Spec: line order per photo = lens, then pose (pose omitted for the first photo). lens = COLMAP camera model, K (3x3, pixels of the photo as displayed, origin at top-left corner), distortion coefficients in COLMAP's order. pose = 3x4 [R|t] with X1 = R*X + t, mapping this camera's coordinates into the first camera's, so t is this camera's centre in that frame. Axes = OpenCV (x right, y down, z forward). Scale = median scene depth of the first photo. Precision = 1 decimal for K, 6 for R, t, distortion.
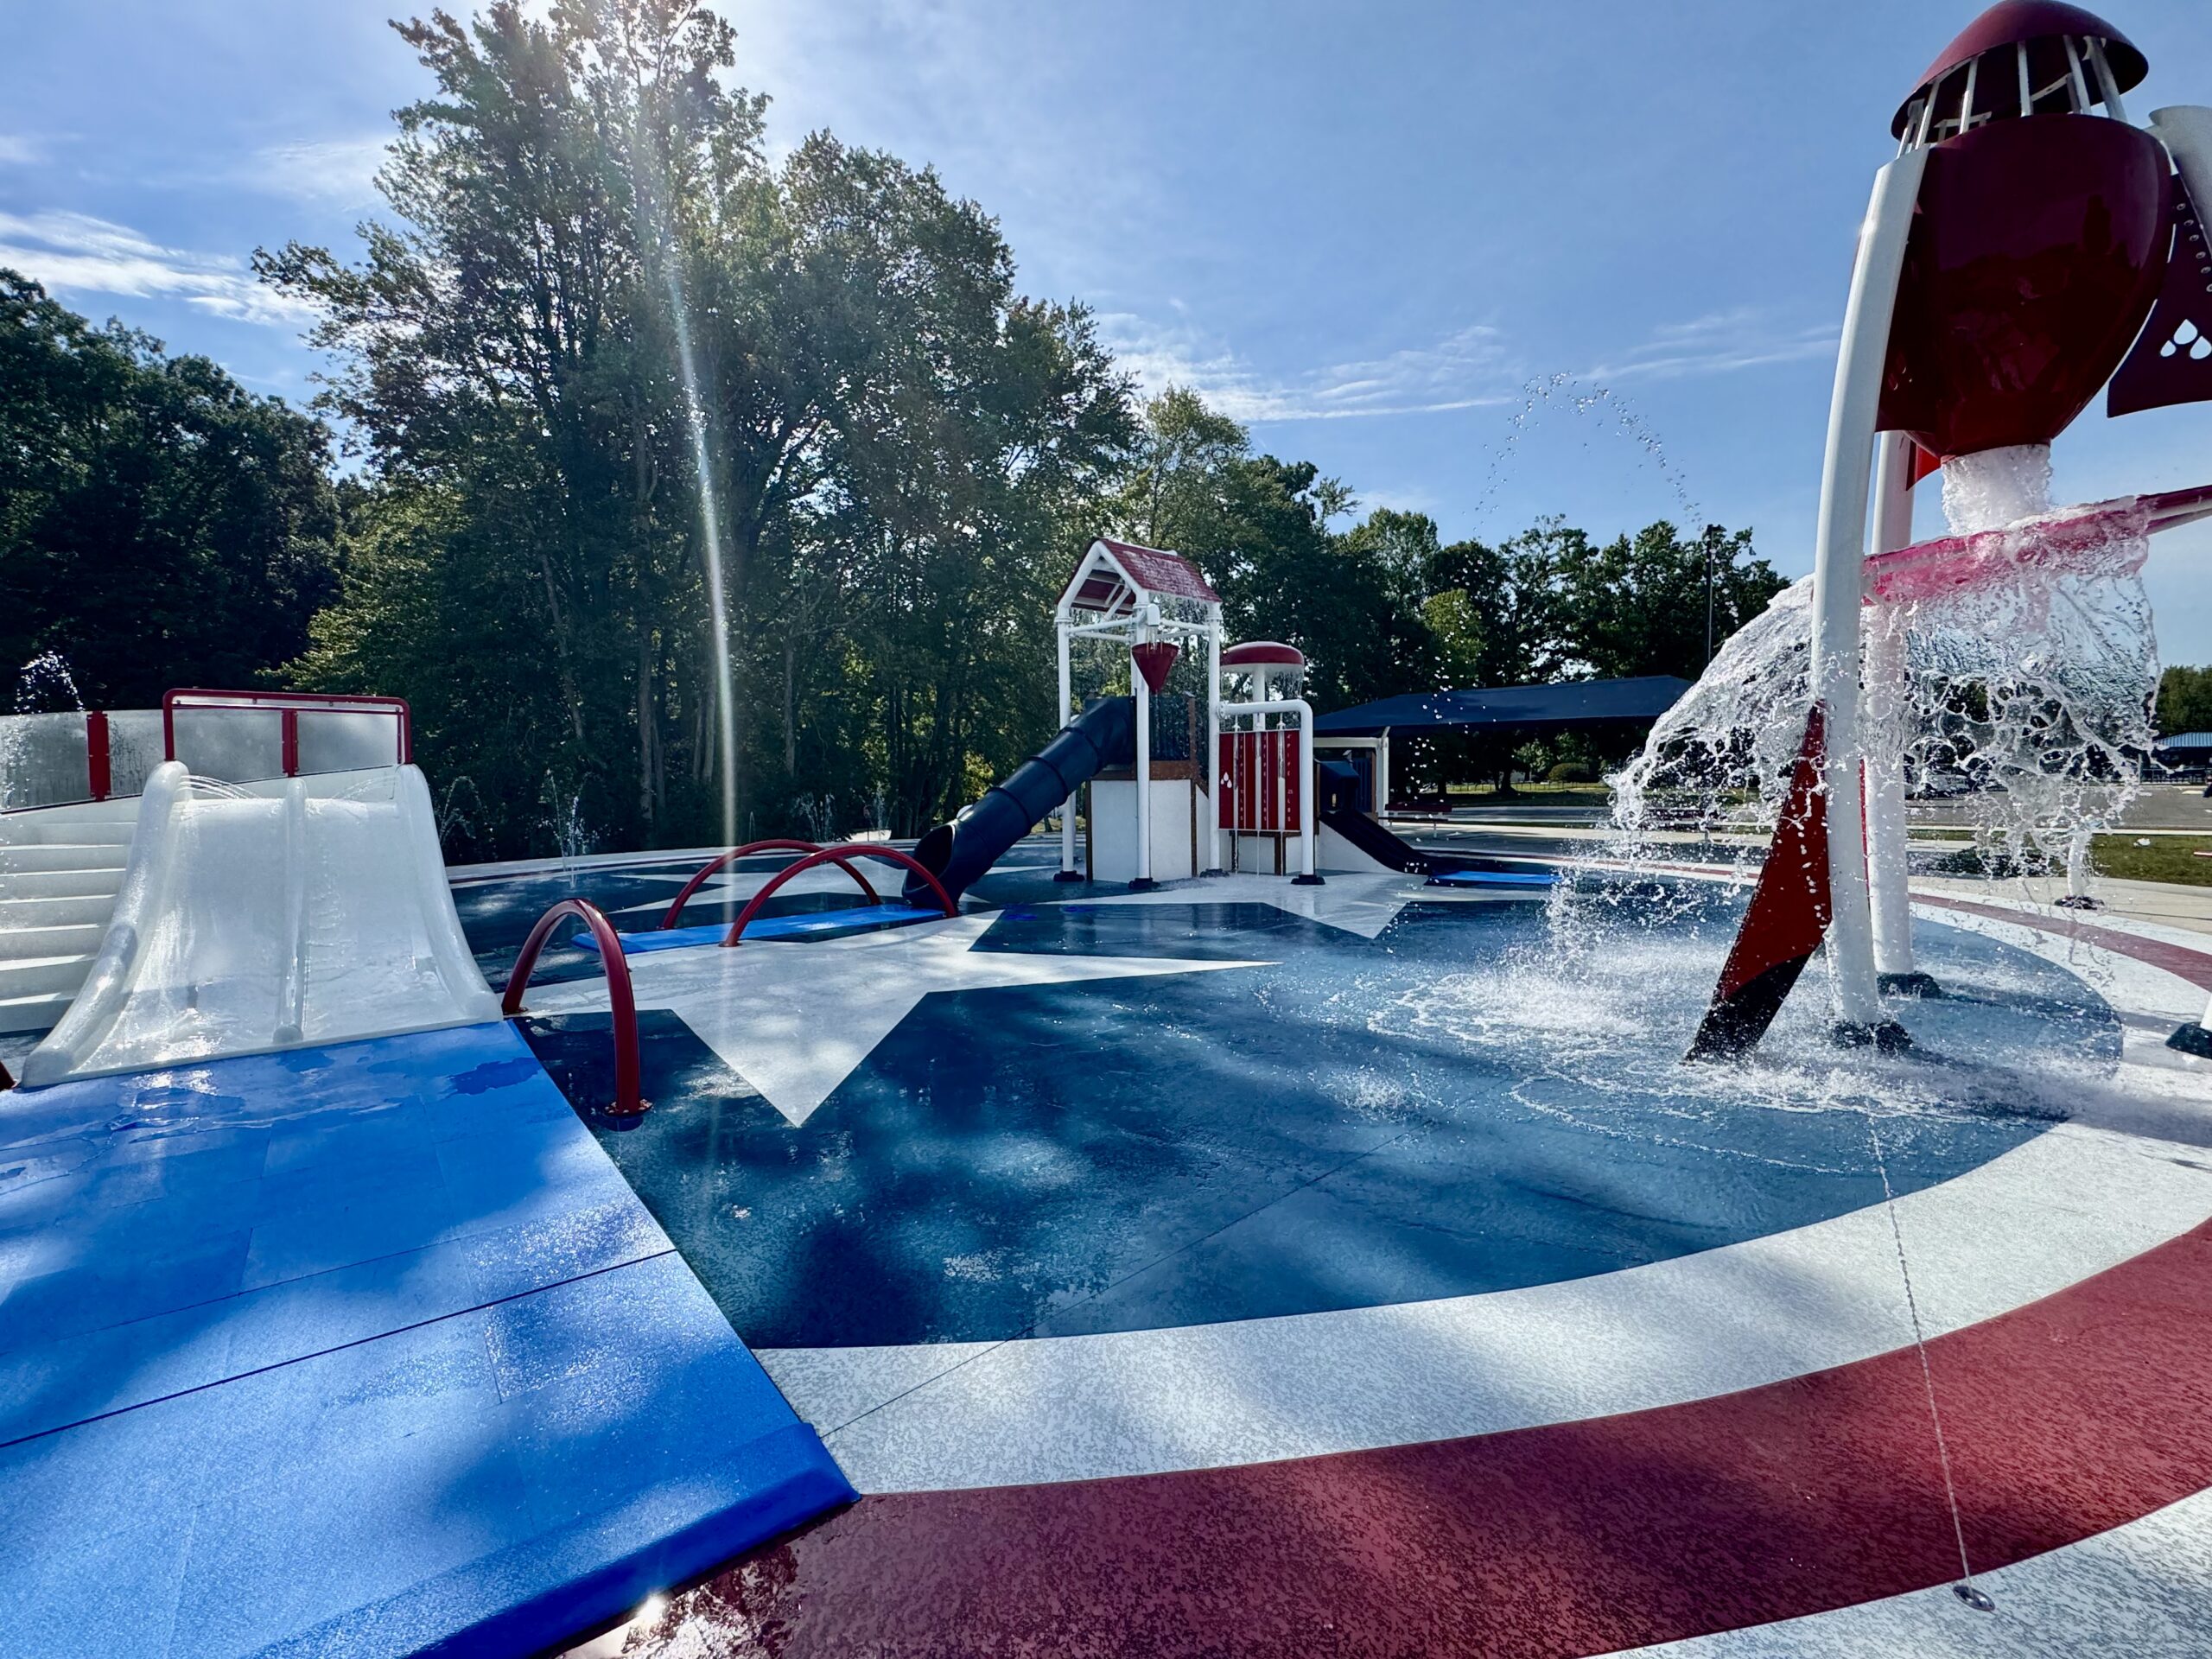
lens RADIAL K [[990.1, 0, 1110.5], [0, 990.1, 830.7], [0, 0, 1]] dist [-0.000164, -0.001909]
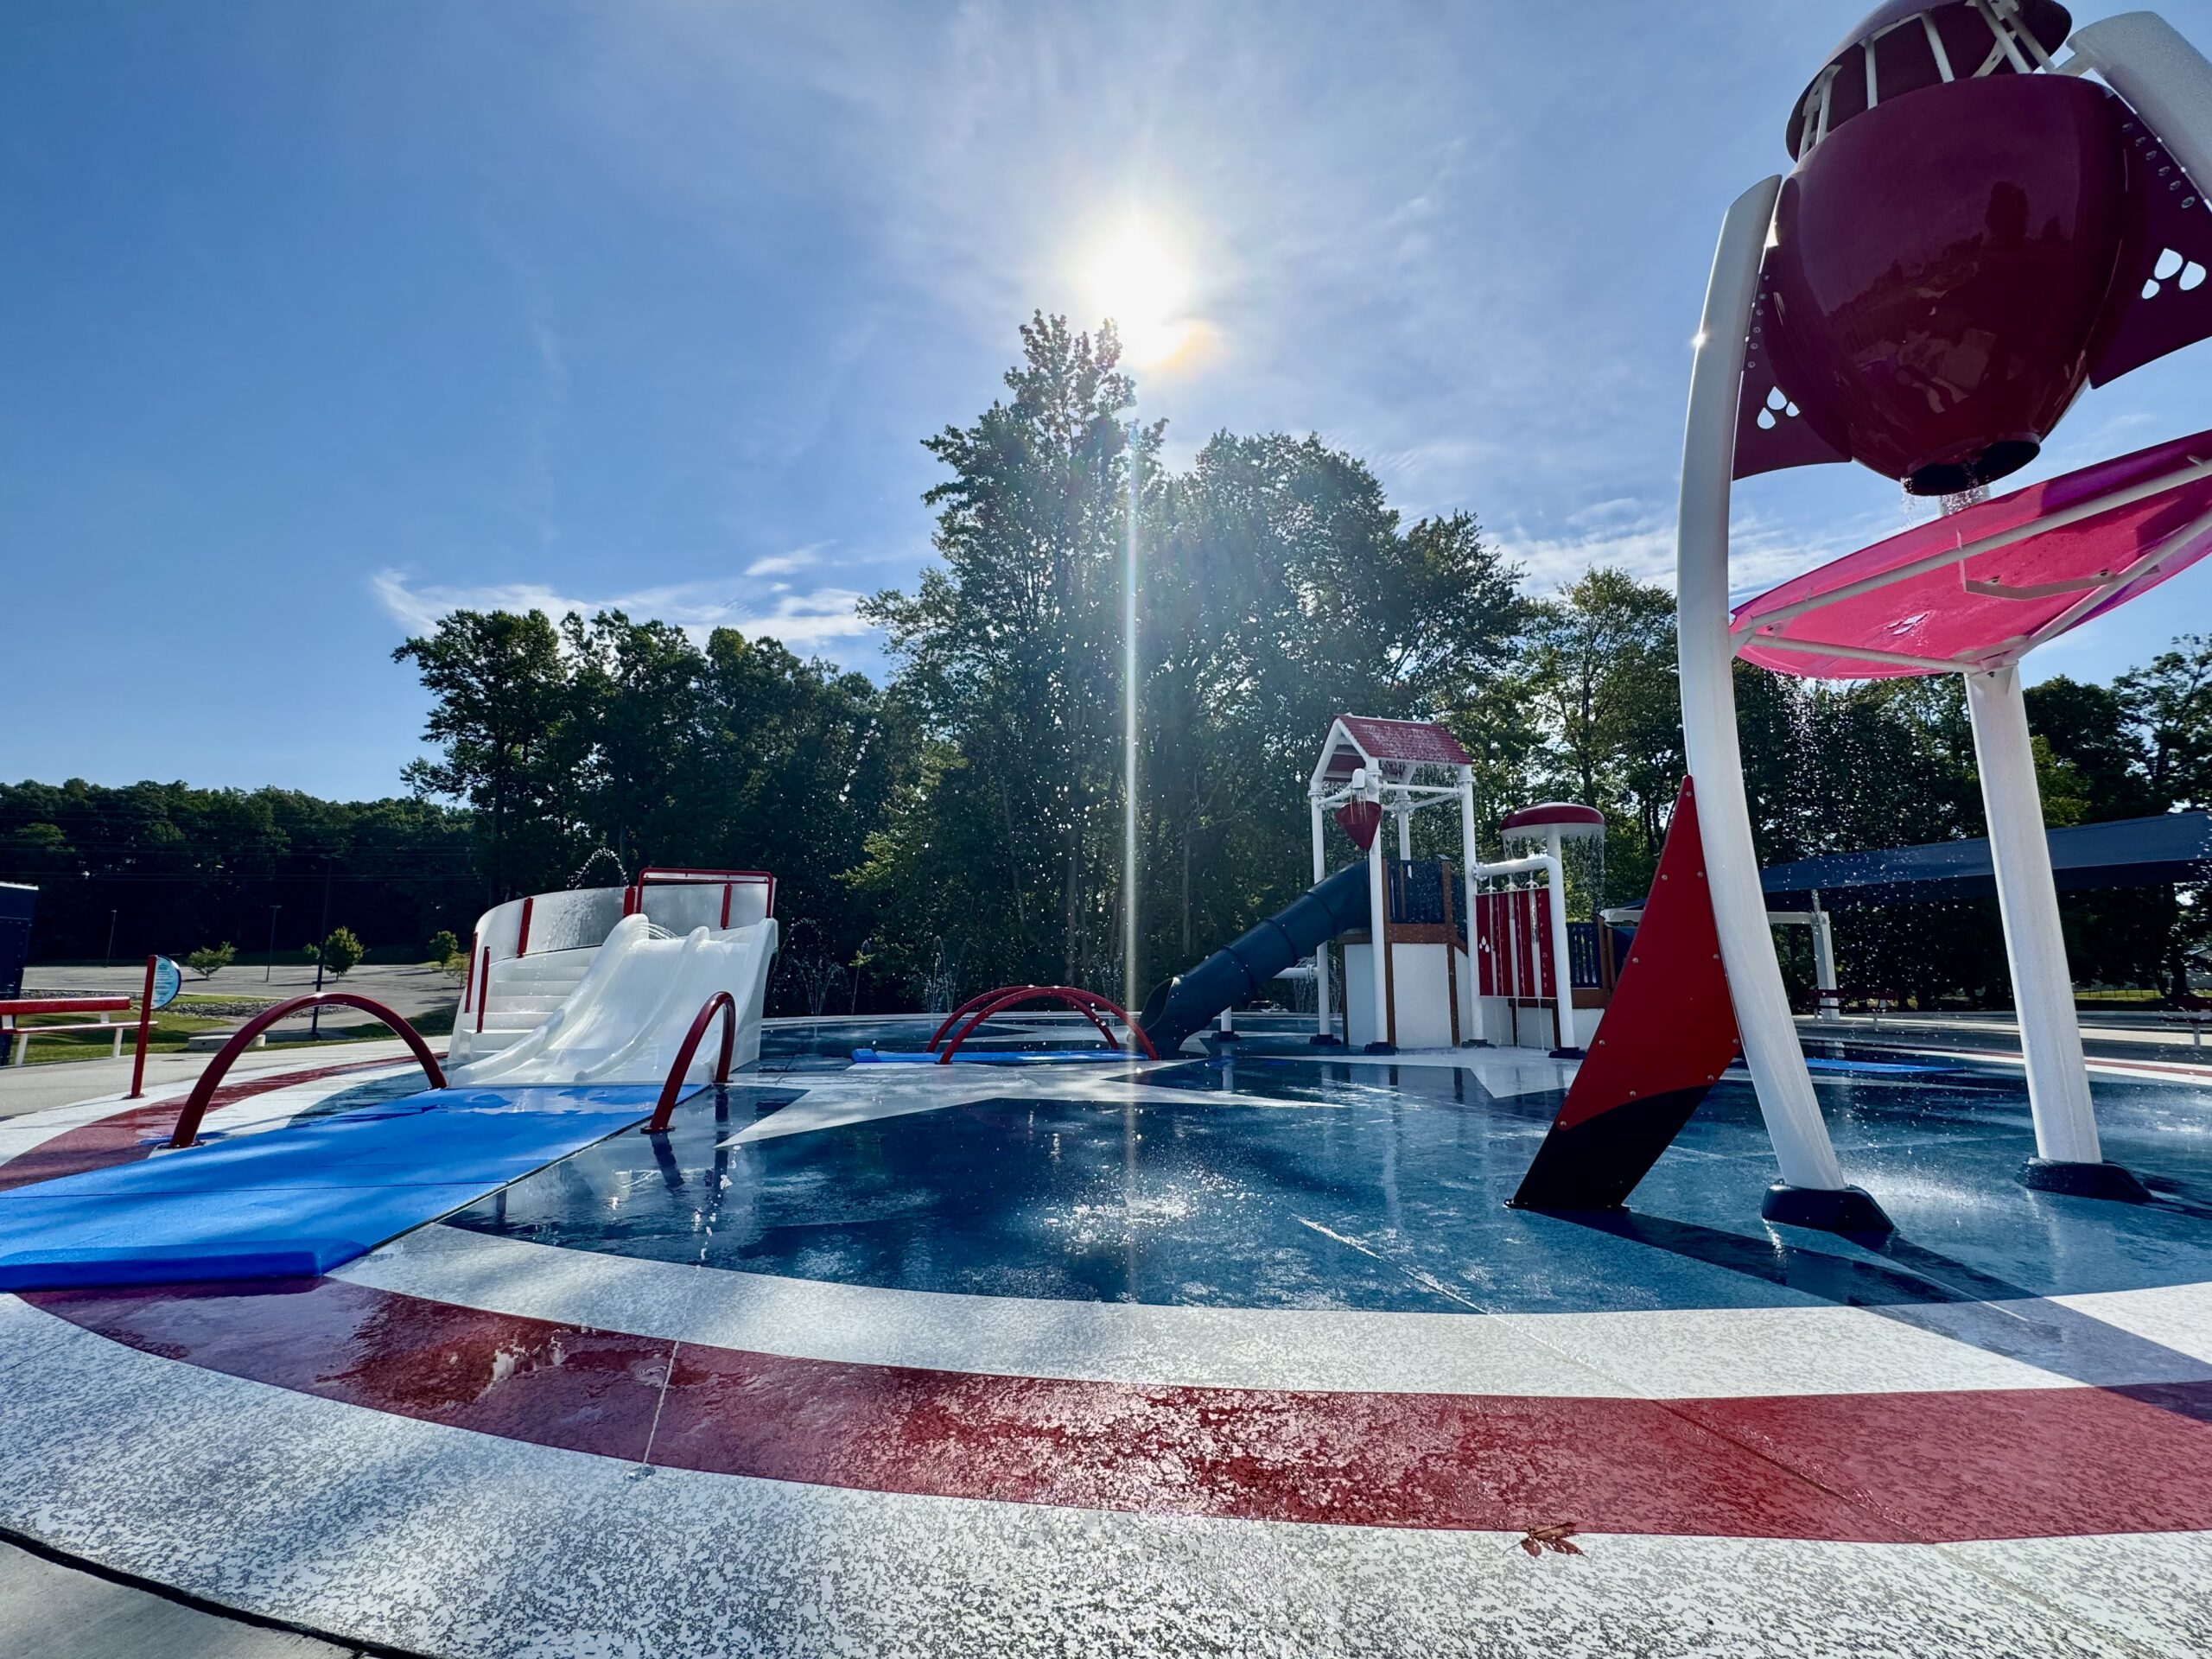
lens RADIAL K [[944.2, 0, 1108.2], [0, 944.2, 829.8], [0, 0, 1]] dist [-0.001754, -0.000512]
pose [[0.877952, -0.055806, -0.475485, 0.147437], [-0.042233, 0.980283, -0.193032, 0.019745], [0.476882, 0.189554, 0.858285, 0.016312]]
